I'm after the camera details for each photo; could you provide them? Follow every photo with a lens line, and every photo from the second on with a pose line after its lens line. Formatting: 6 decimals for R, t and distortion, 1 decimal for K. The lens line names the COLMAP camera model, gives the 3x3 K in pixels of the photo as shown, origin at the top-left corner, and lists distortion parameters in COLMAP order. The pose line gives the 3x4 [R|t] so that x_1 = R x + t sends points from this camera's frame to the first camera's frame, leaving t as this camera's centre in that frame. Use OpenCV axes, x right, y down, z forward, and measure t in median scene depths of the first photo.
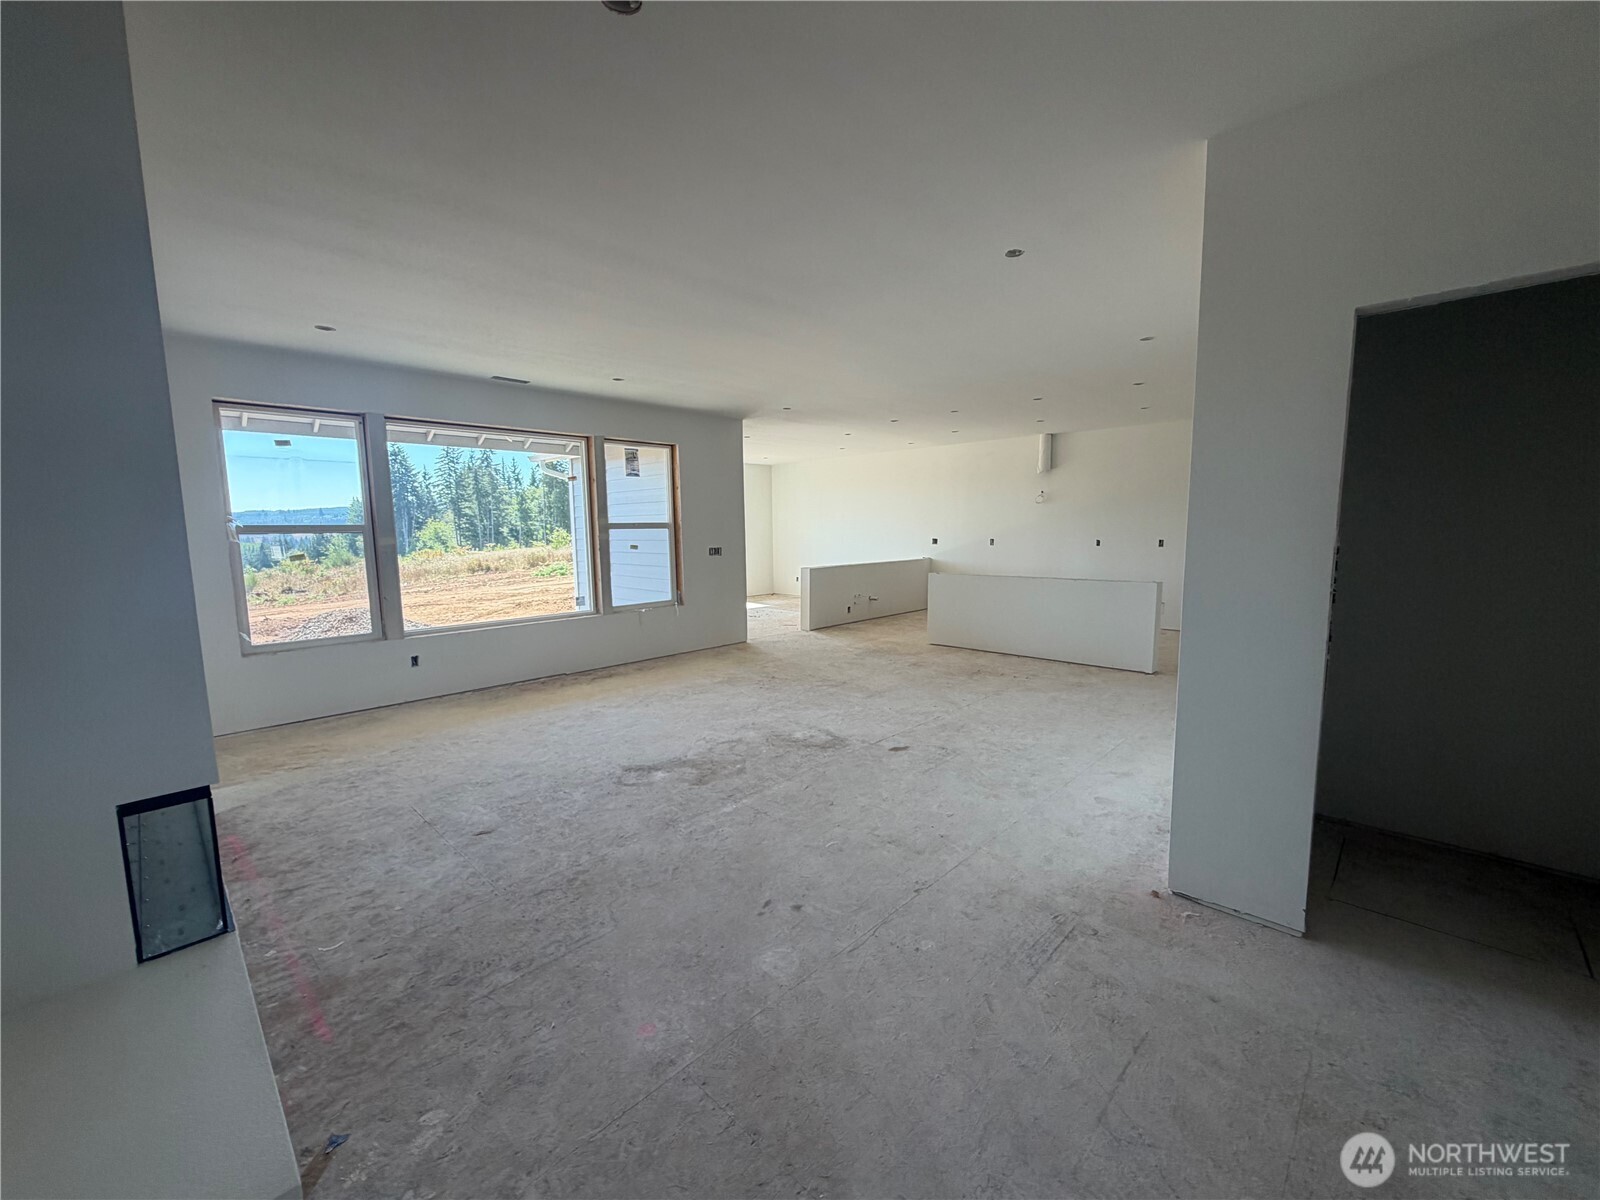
lens RADIAL K [[640.4, 0, 798.7], [0, 640.4, 600.8], [0, 0, 1]] dist [-0.000085, 0.000102]
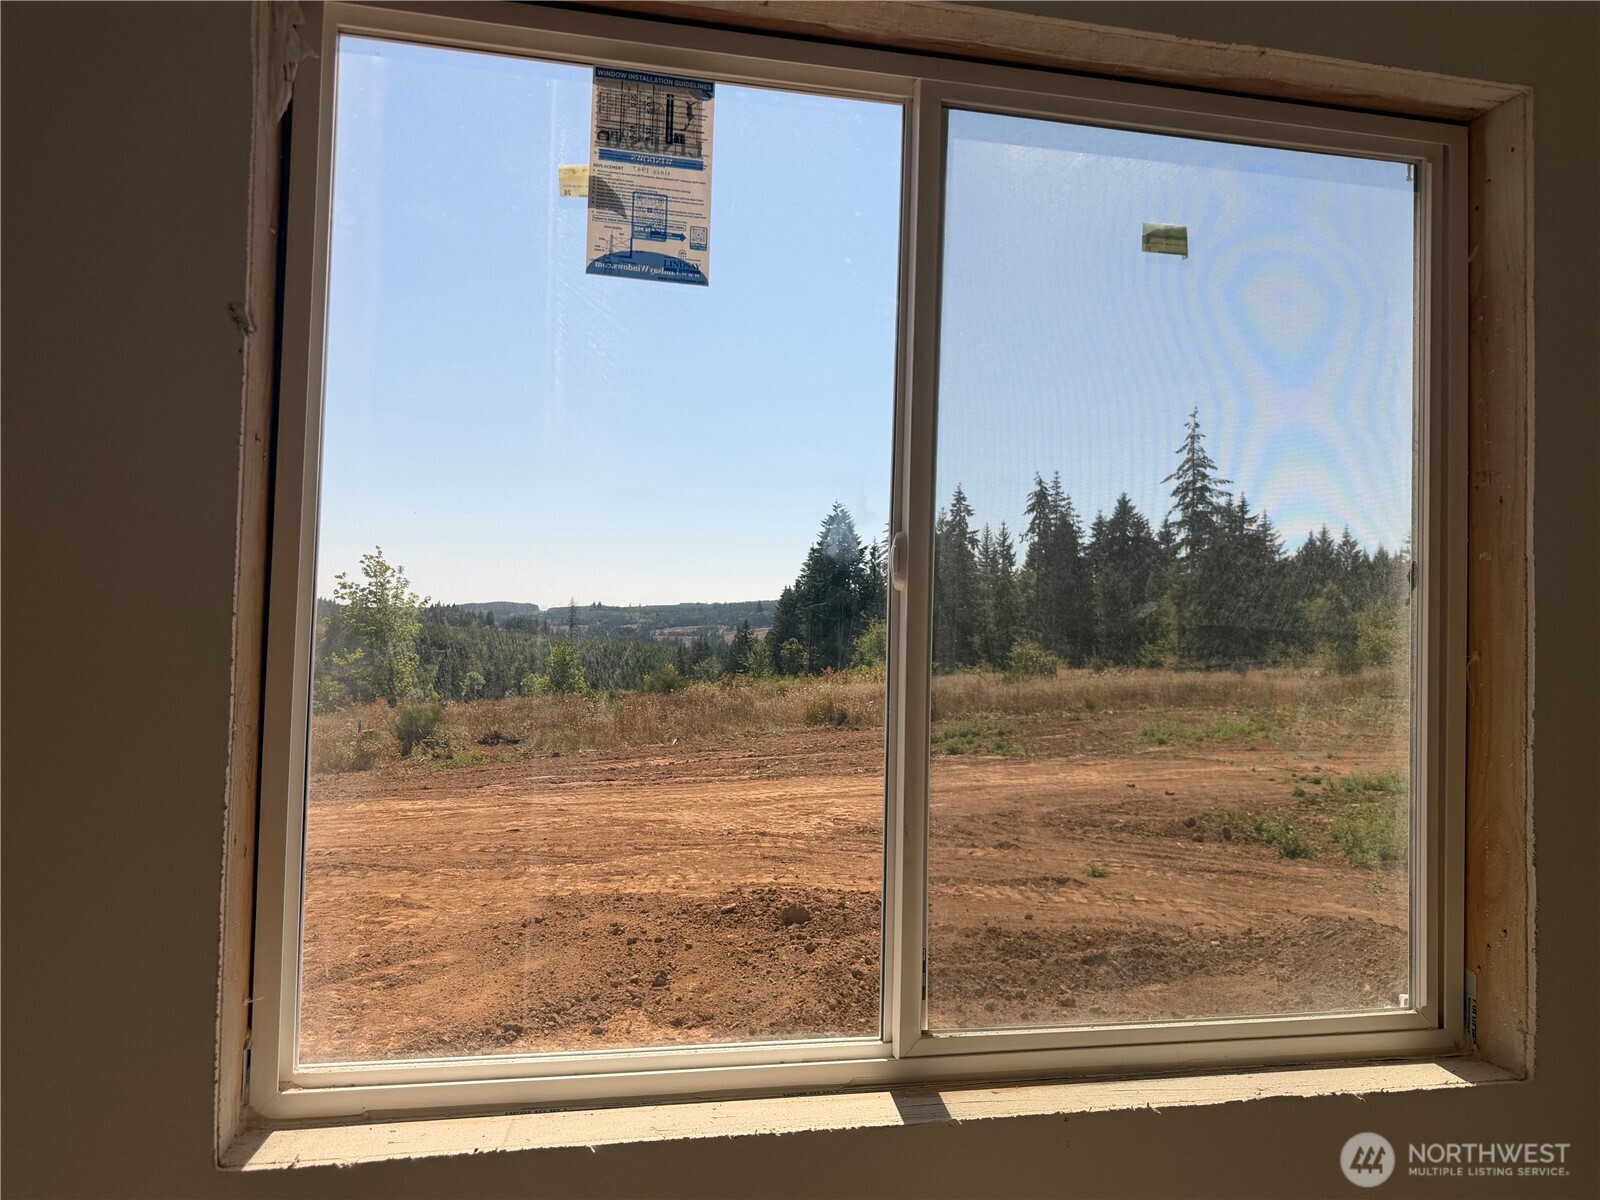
lens RADIAL K [[1115.9, 0, 800.1], [0, 1115.9, 597.1], [0, 0, 1]] dist [0.124042, -0.140872]
pose [[0.824110, 0.009587, -0.566348, -0.246821], [-0.095470, 0.987903, -0.122198, -0.240411], [0.558326, 0.154774, 0.815057, 1.982694]]
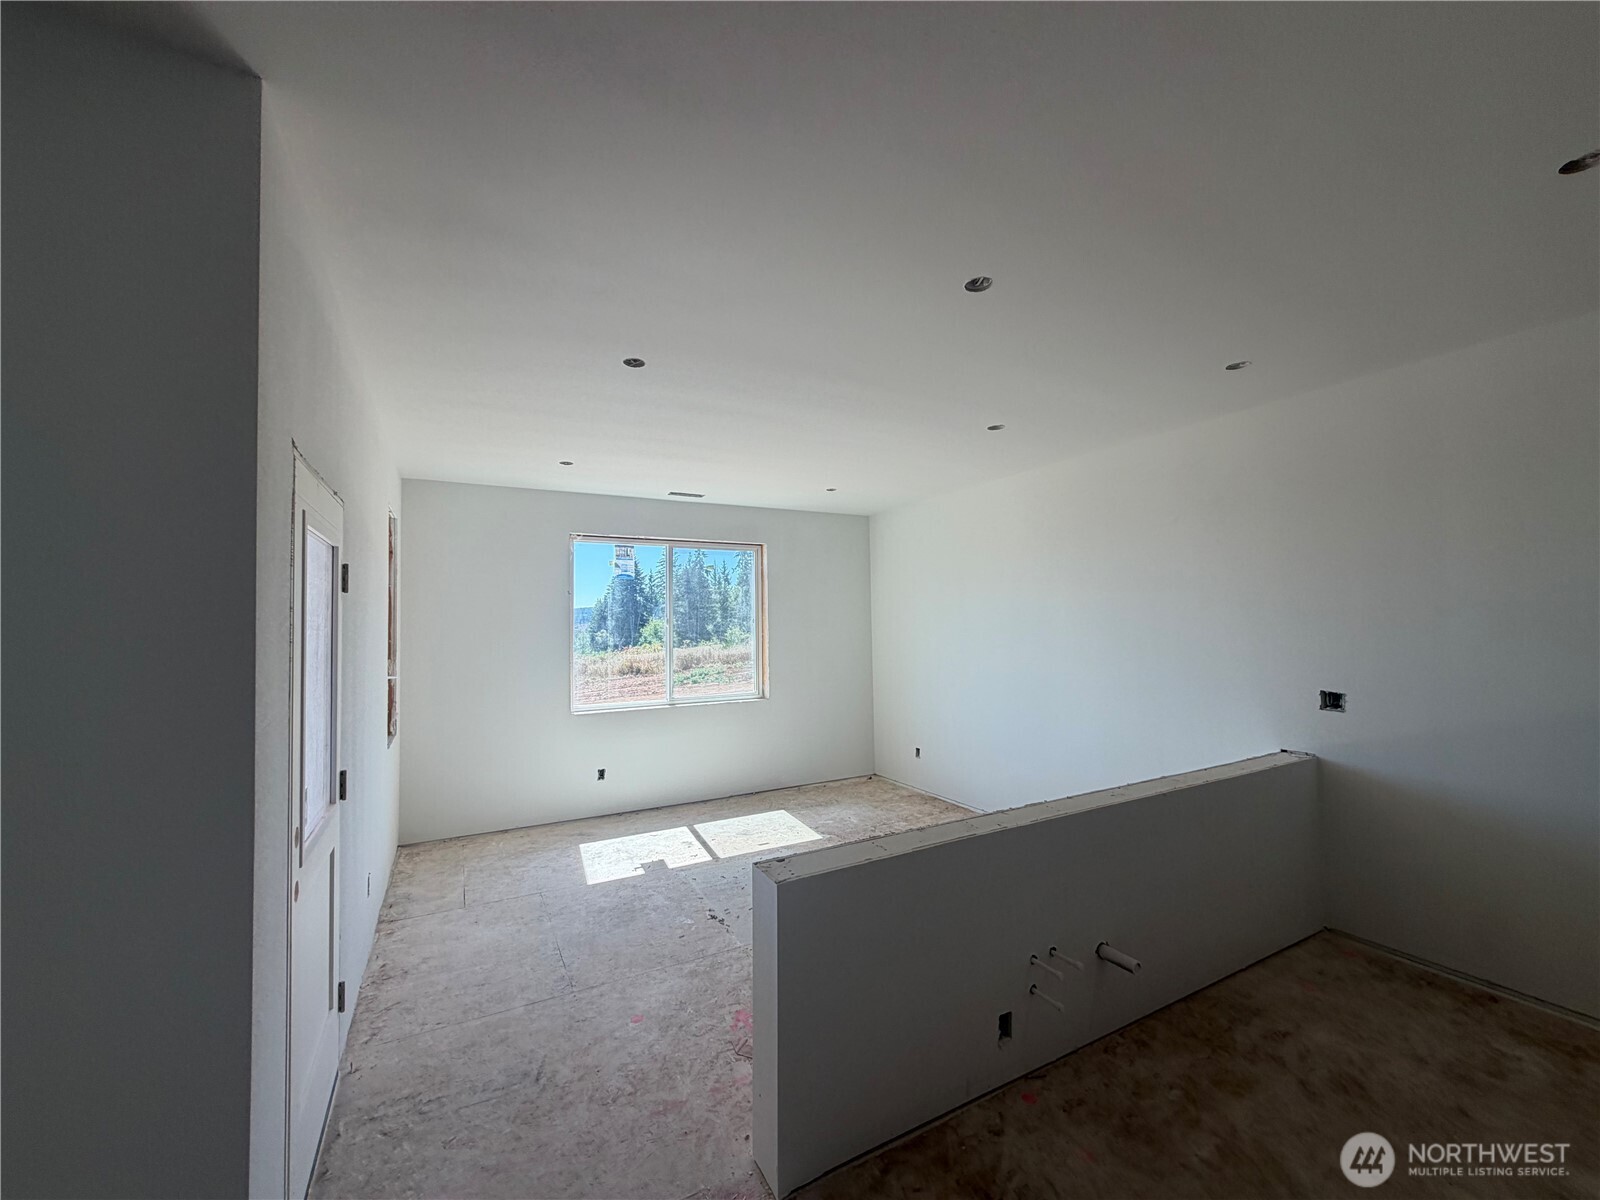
lens RADIAL K [[639.2, 0, 798.6], [0, 639.2, 601.8], [0, 0, 1]] dist [0.000561, -0.000085]
pose [[0.952317, -0.014623, -0.304760, 0.140626], [-0.030132, 0.989461, -0.141633, -0.179328], [0.303619, 0.144062, 0.941839, 1.296010]]
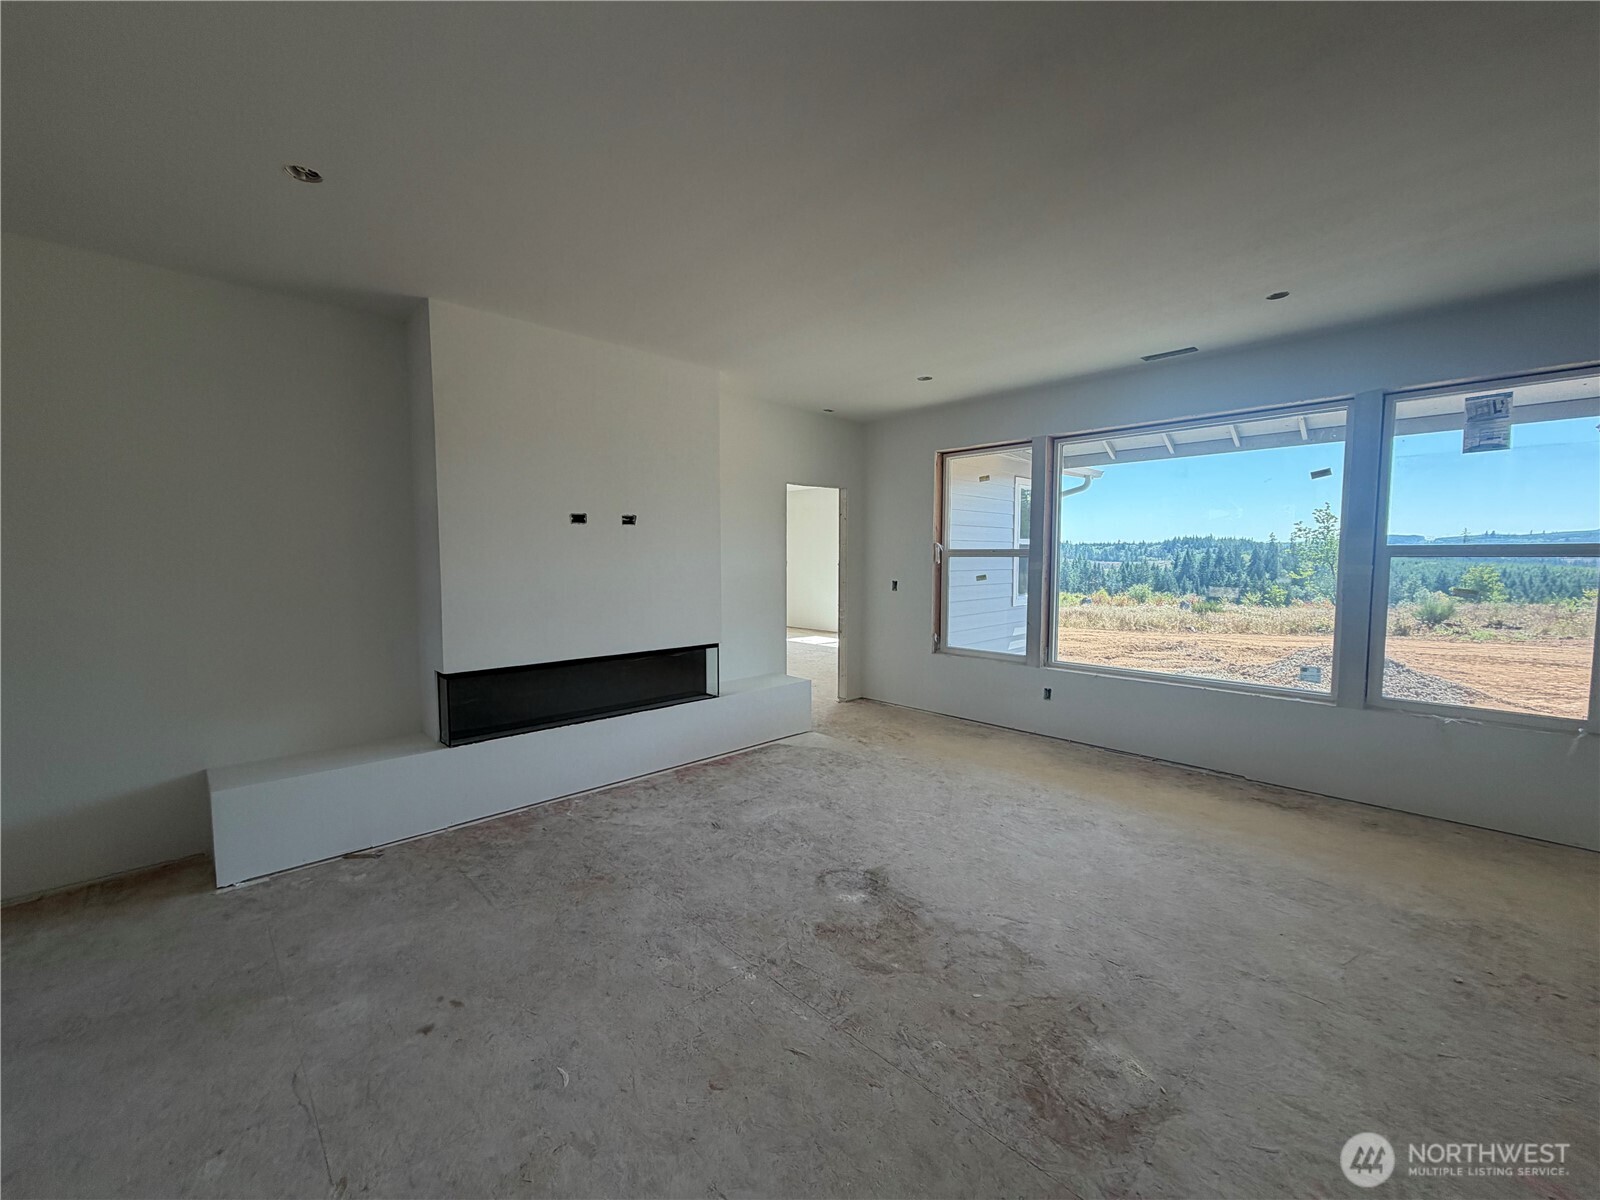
lens RADIAL K [[639.2, 0, 798.6], [0, 639.2, 601.8], [0, 0, 1]] dist [0.000561, -0.000085]
pose [[-0.031867, 0.084170, -0.995942, 0.332223], [-0.115200, 0.989498, 0.087312, -0.078921], [0.992831, 0.117515, -0.021836, 0.640207]]
